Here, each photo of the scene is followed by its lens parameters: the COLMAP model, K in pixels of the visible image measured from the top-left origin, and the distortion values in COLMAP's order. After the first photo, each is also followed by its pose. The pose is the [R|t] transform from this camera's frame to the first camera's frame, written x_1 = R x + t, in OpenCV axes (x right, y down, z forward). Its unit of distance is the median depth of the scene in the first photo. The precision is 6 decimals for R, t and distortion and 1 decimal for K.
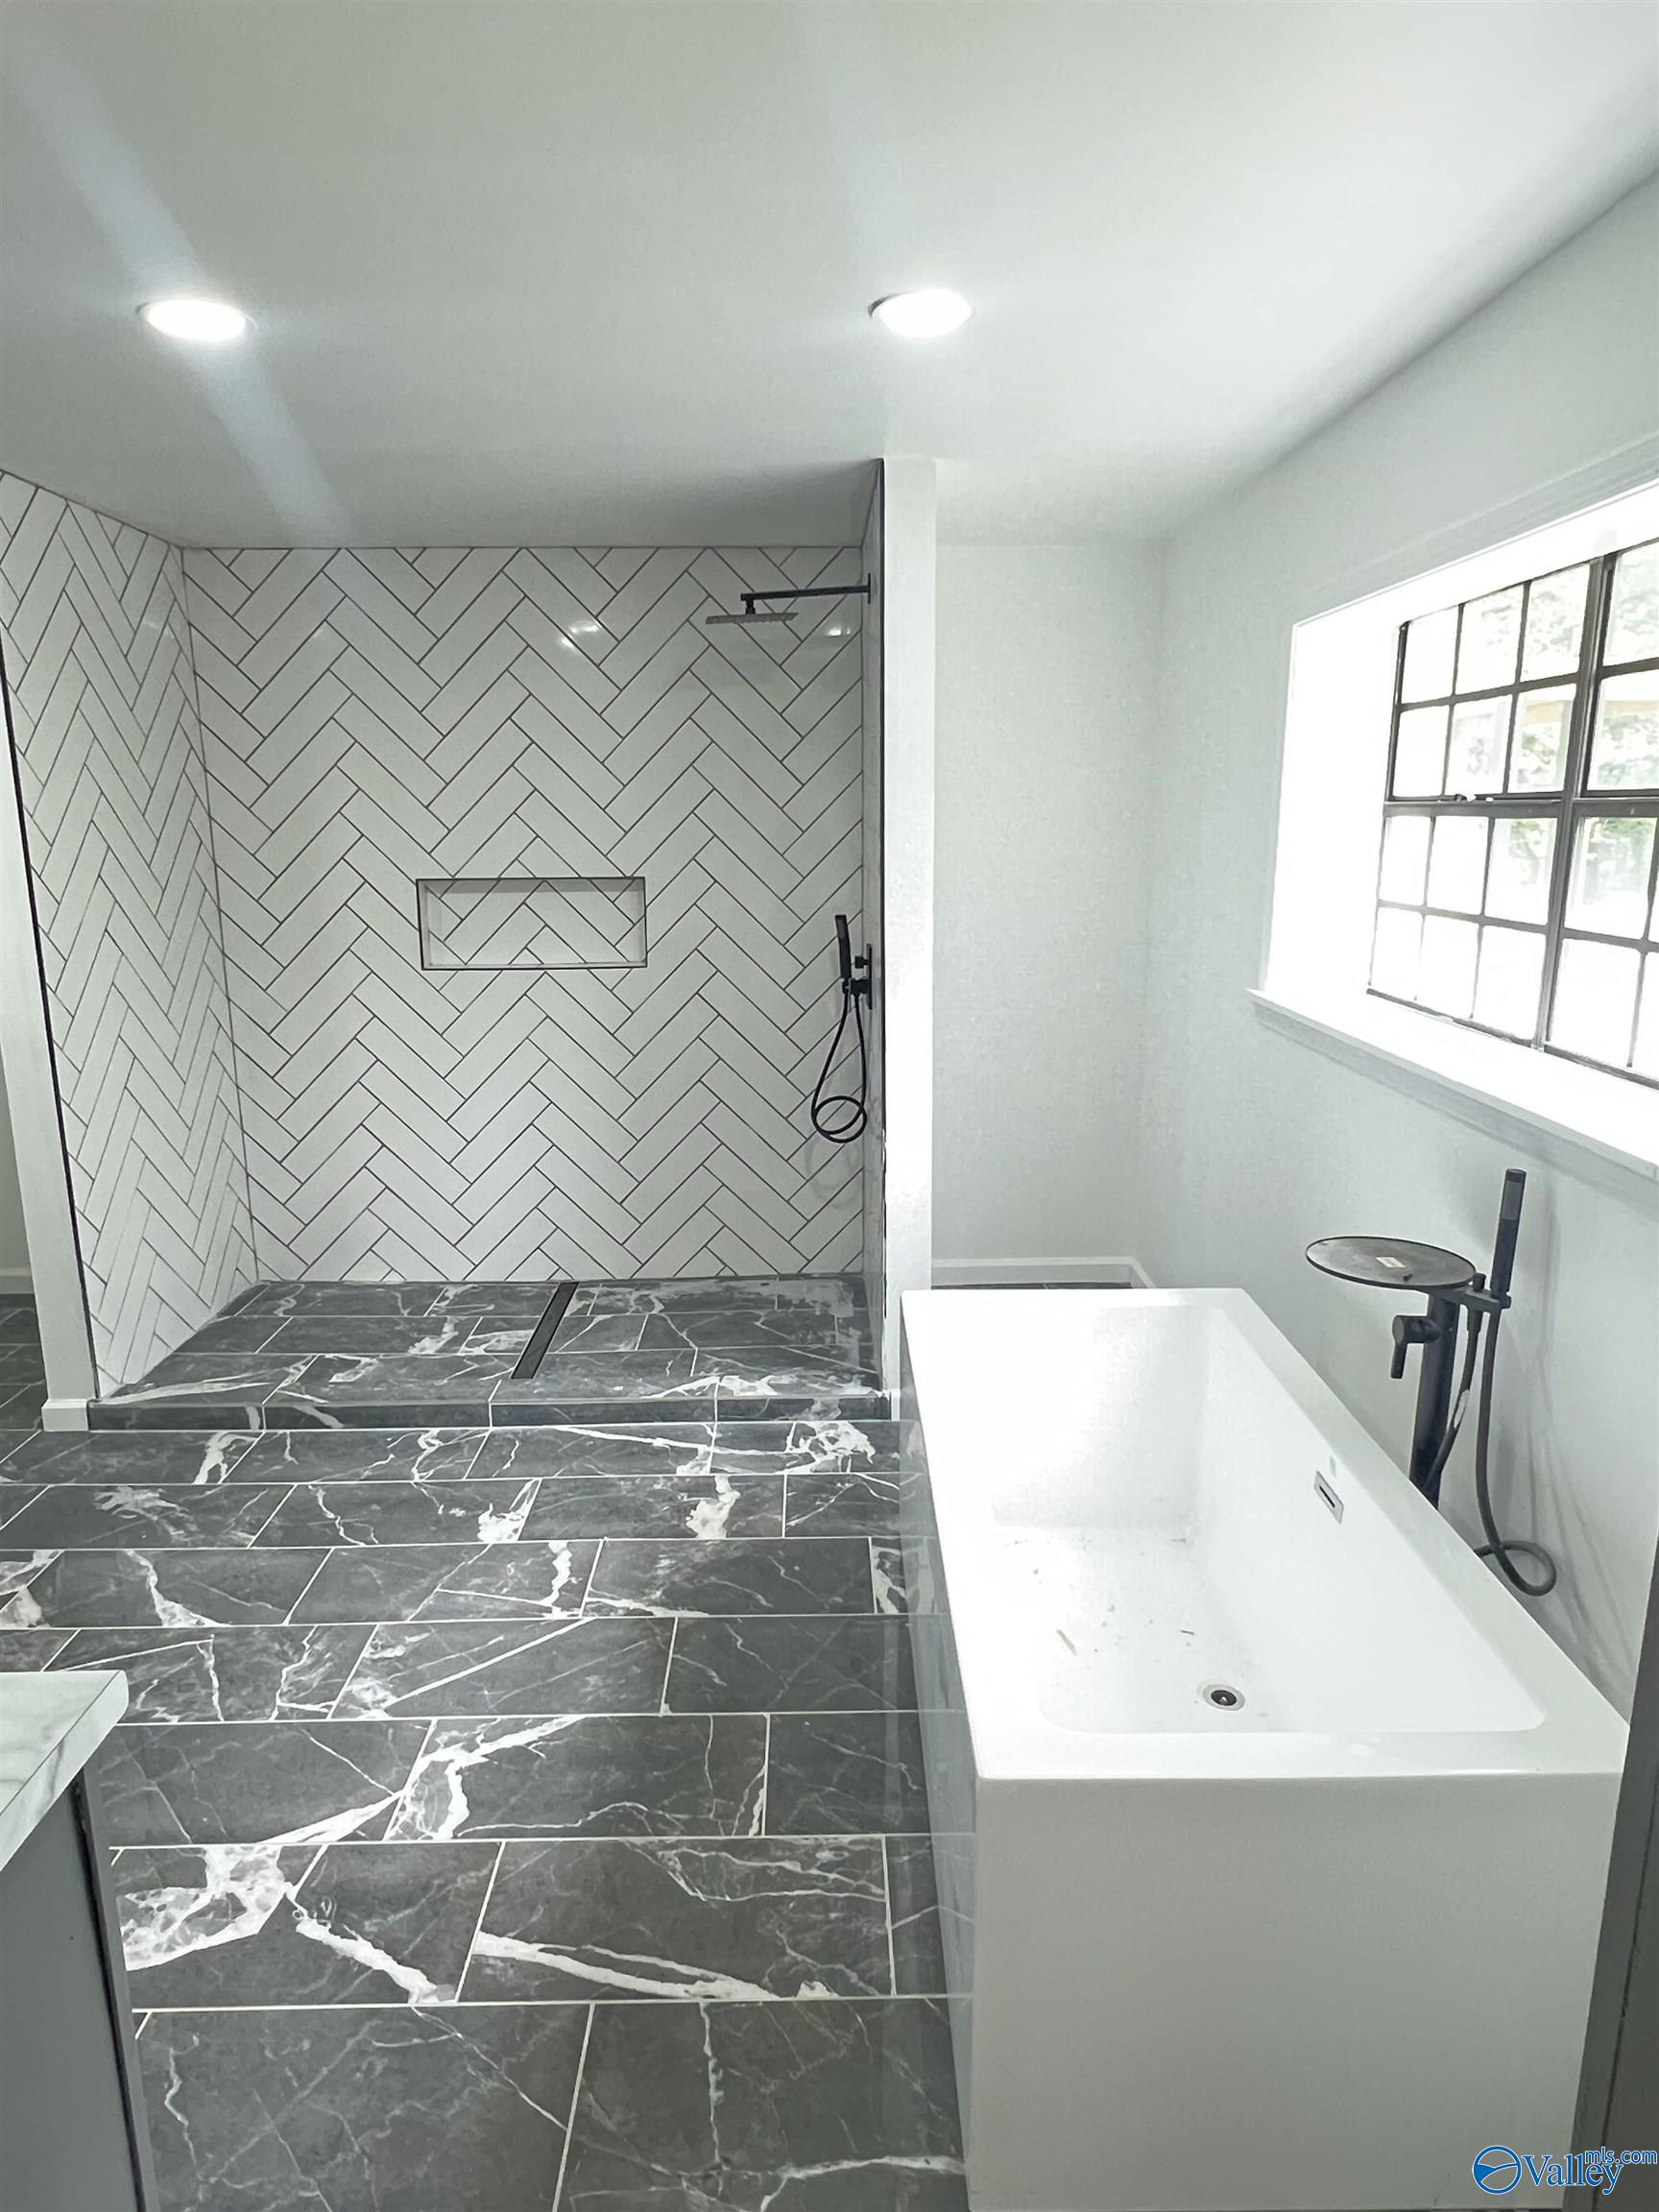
lens RADIAL K [[1339.4, 0, 828.4], [0, 1339.4, 1092.9], [0, 0, 1]] dist [-0.003168, 0.001367]
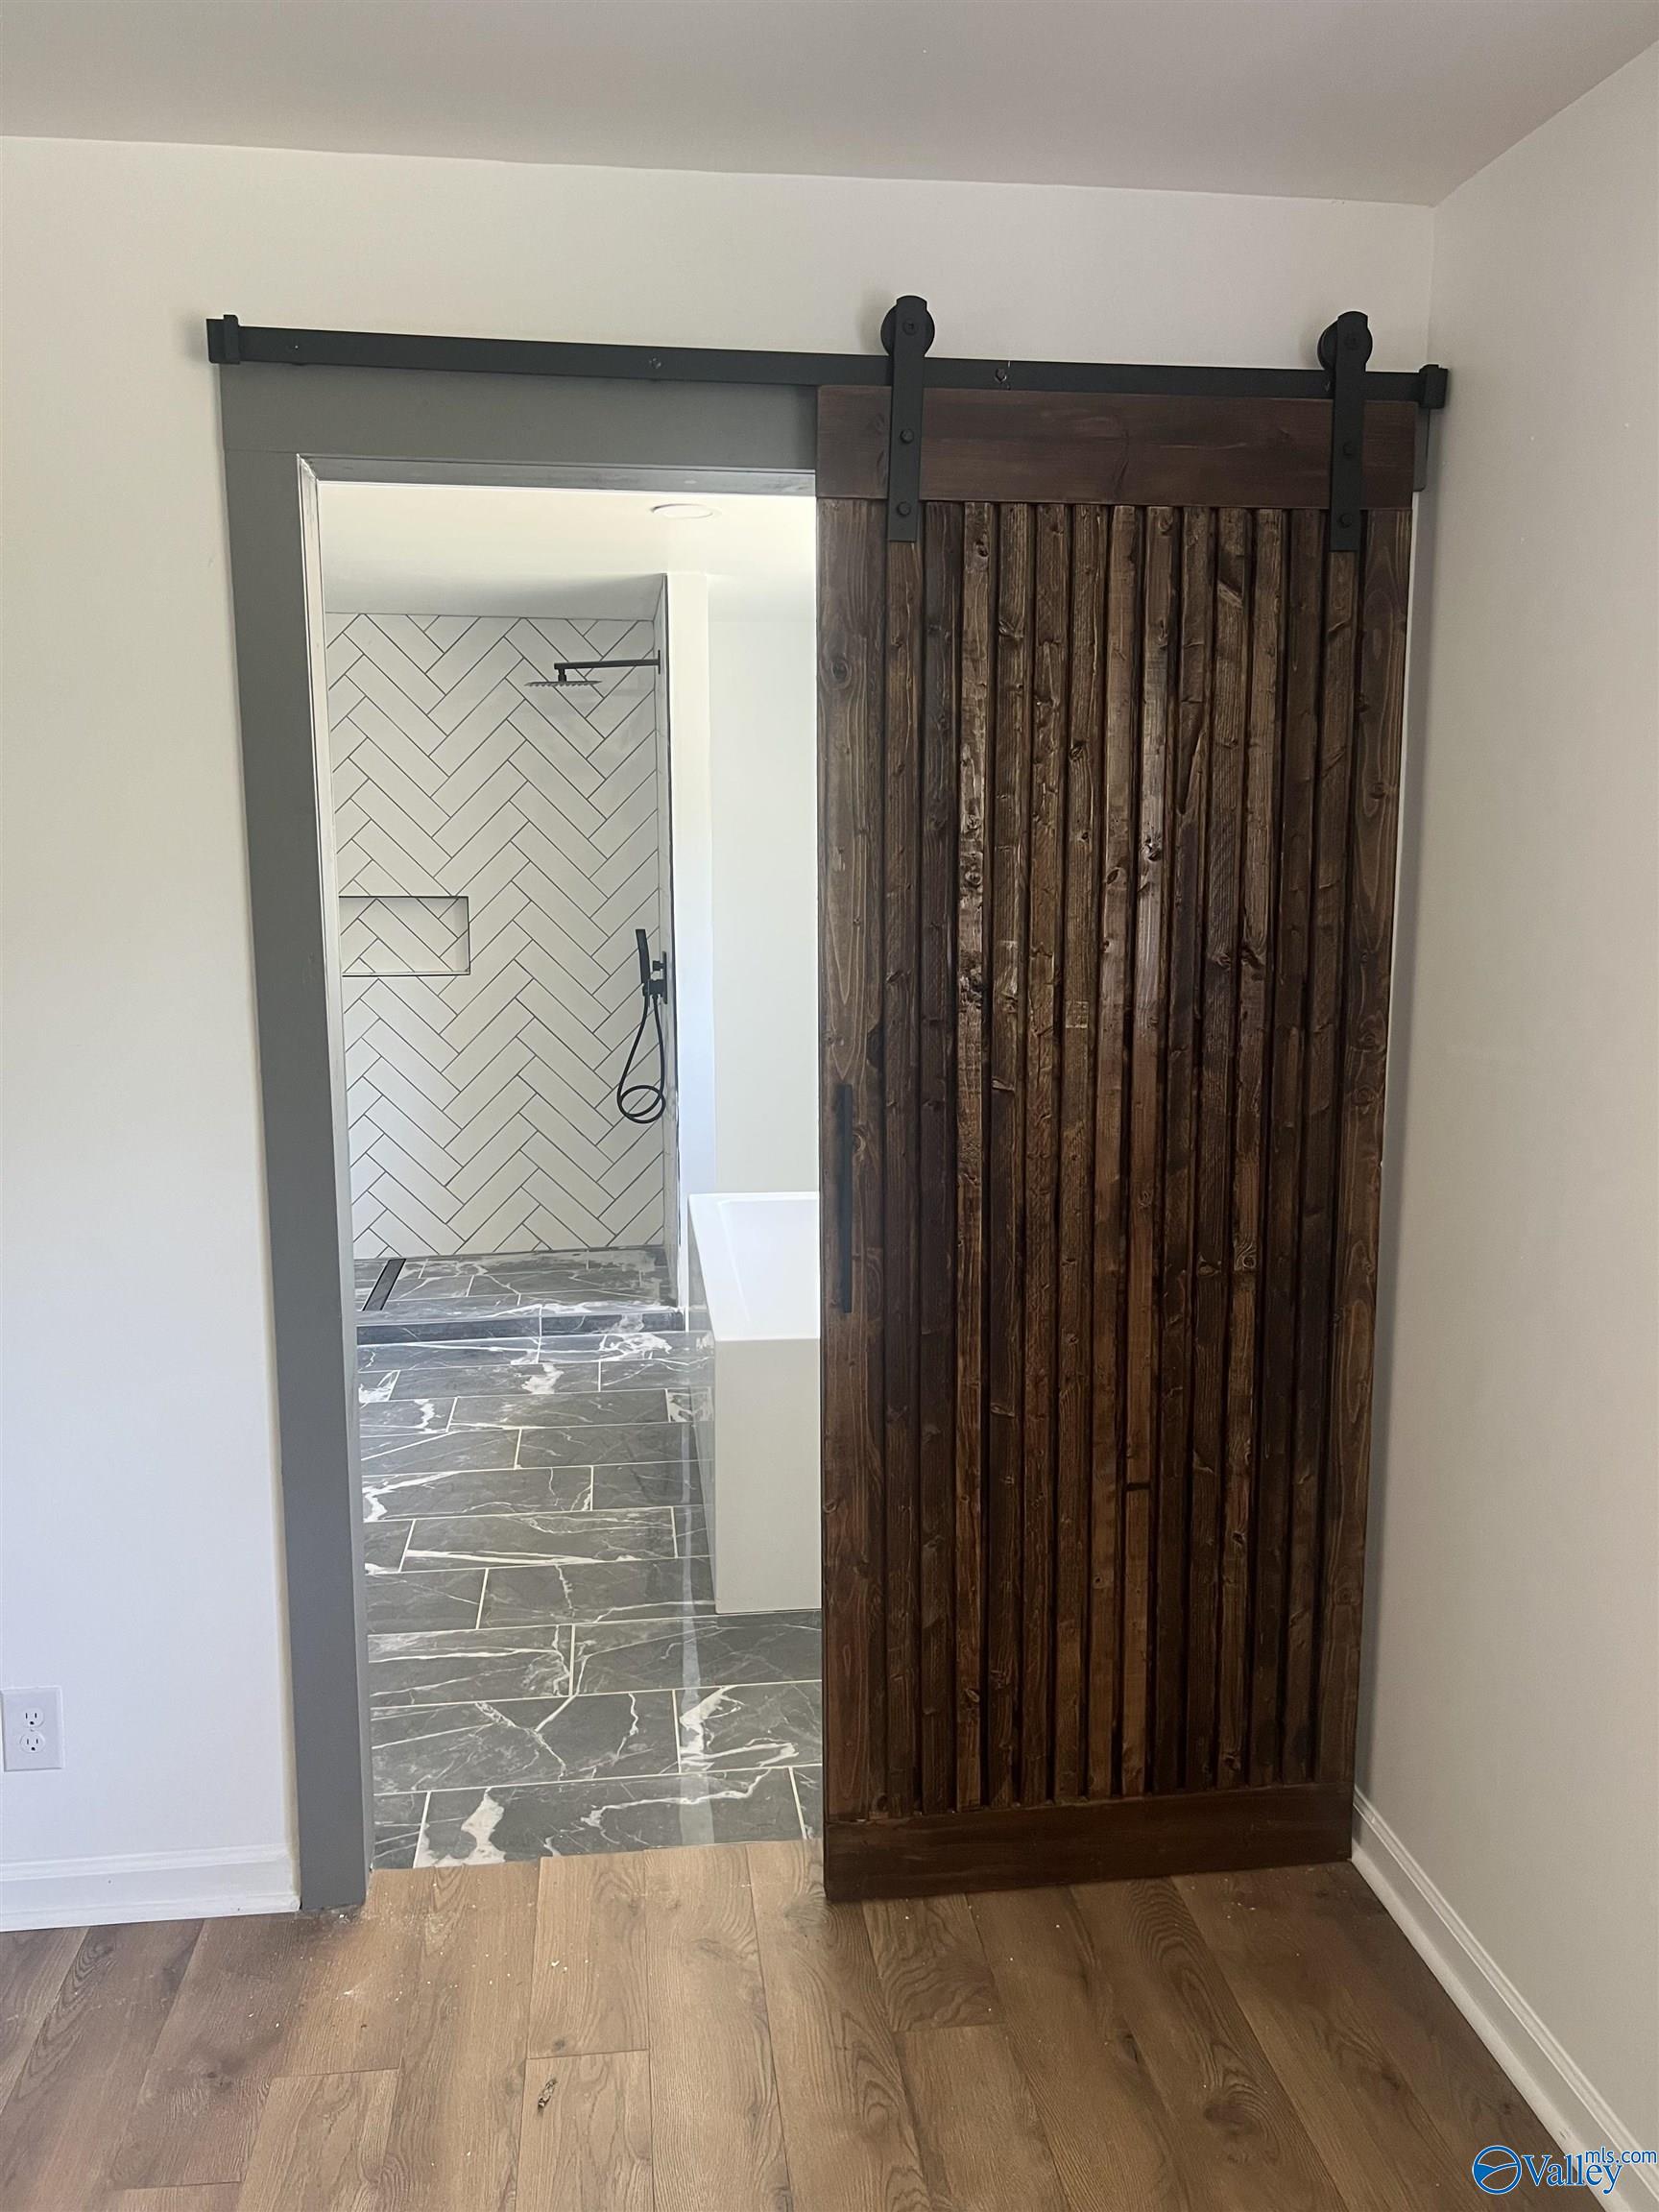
lens RADIAL K [[1675.6, 0, 829.5], [0, 1675.6, 1106.0], [0, 0, 1]] dist [0.072207, -0.091894]
pose [[0.993083, -0.010205, 0.116972, 0.000168], [0.016803, 0.998314, -0.055559, 0.126247], [-0.116208, 0.057140, 0.991580, -0.554761]]
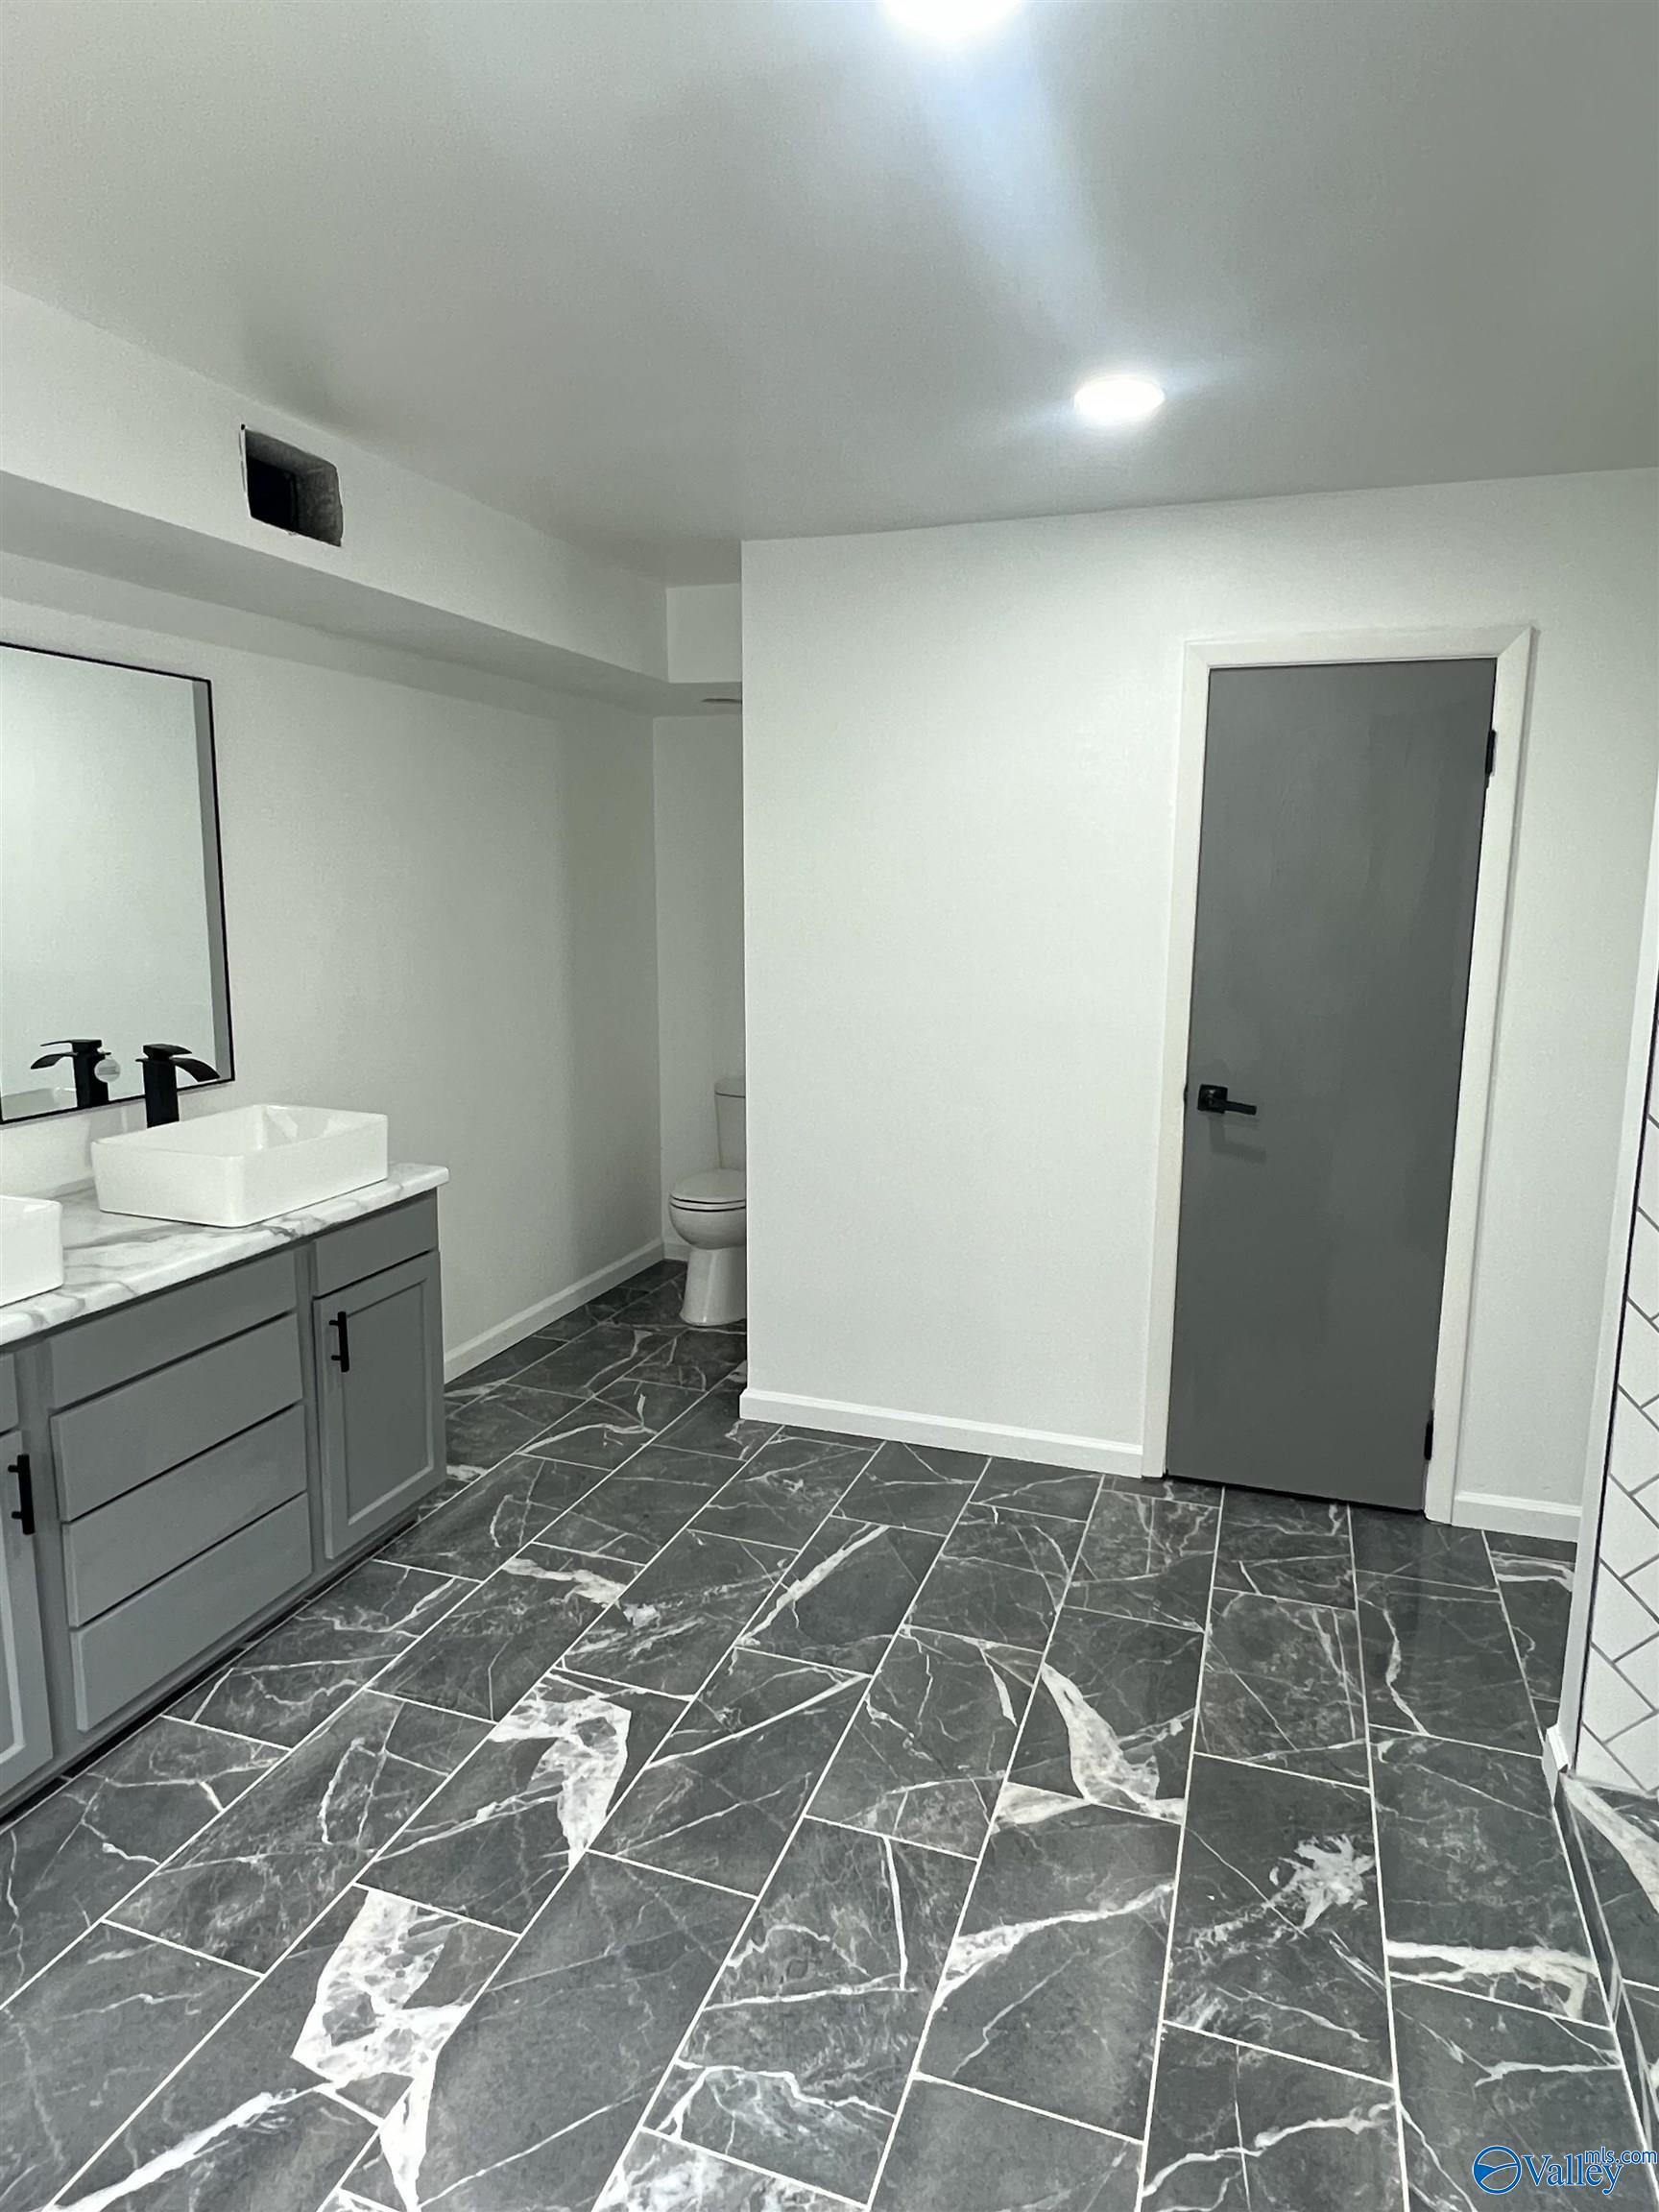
lens RADIAL K [[1339.4, 0, 828.4], [0, 1339.4, 1092.9], [0, 0, 1]] dist [-0.003168, 0.001367]
pose [[-0.340996, 0.154437, -0.927292, 0.103157], [-0.197804, 0.952542, 0.231381, -0.150808], [0.919019, 0.262322, -0.294265, 0.778045]]
